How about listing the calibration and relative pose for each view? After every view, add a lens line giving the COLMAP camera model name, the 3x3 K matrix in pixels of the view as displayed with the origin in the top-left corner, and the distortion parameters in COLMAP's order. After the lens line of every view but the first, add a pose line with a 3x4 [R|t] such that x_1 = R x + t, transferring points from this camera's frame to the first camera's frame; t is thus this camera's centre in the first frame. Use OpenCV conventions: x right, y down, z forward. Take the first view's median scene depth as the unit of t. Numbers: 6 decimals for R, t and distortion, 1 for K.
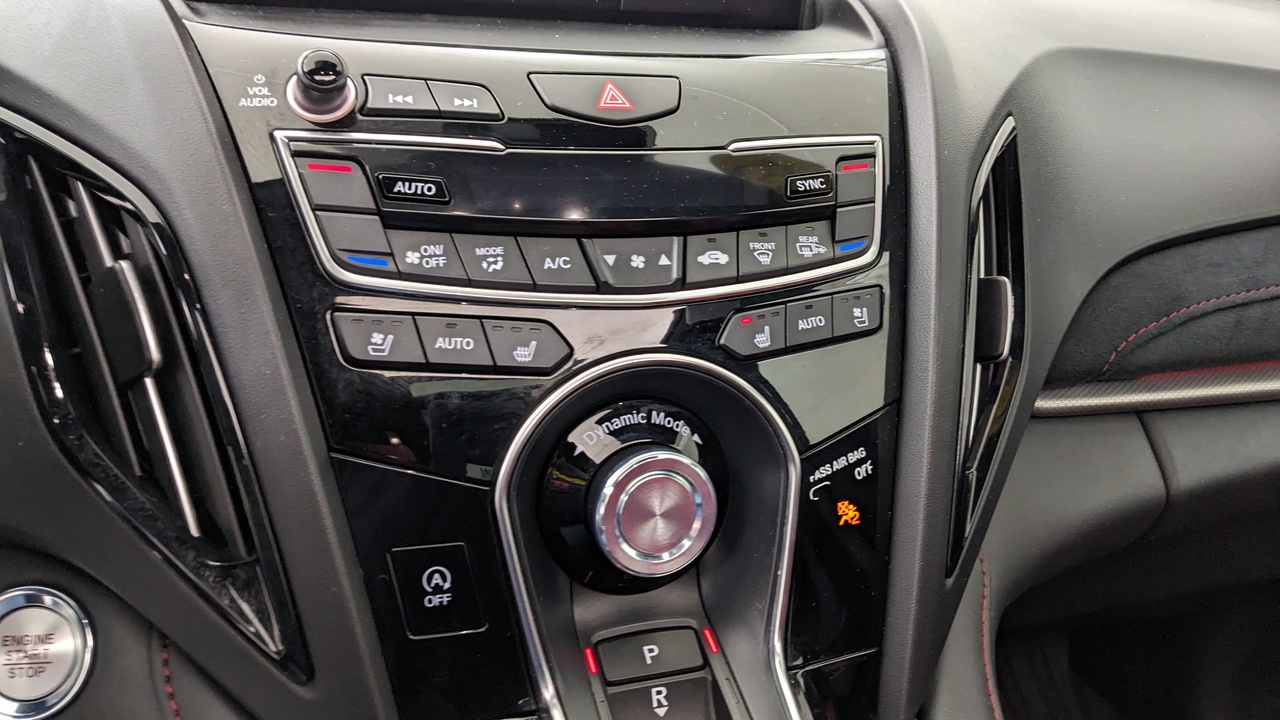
lens RADIAL K [[1045.2, 0, 640.0], [0, 1045.2, 360.0], [0, 0, 1]] dist [0.079001, -0.107835]
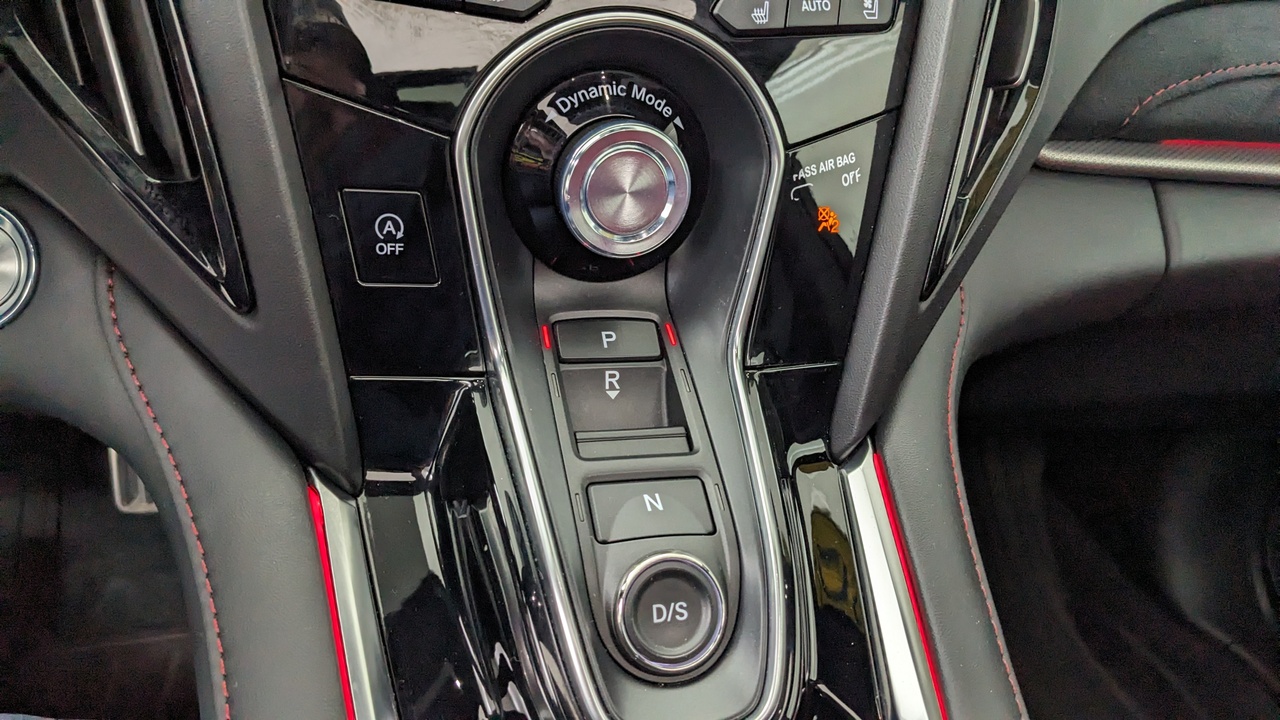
lens RADIAL K [[1045.2, 0, 640.0], [0, 1045.2, 360.0], [0, 0, 1]] dist [0.079001, -0.107835]
pose [[0.995115, 0.098691, -0.002286, 0.043859], [-0.096811, 0.980164, 0.172931, 0.126662], [0.019308, -0.171865, 0.984931, 0.035570]]
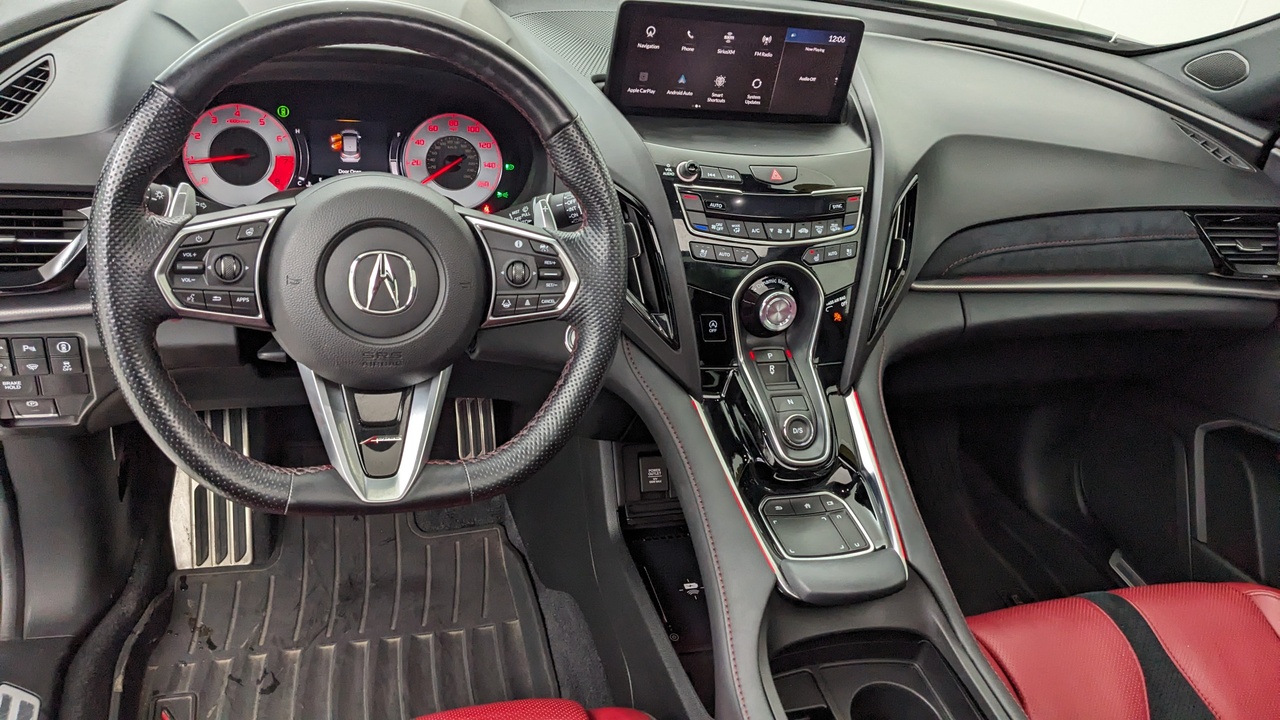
lens RADIAL K [[1045.2, 0, 640.0], [0, 1045.2, 360.0], [0, 0, 1]] dist [0.079001, -0.107835]
pose [[0.996823, 0.079010, 0.010093, -0.408945], [-0.079642, 0.986649, 0.142059, -0.121865], [0.001266, -0.142411, 0.989807, -2.103648]]
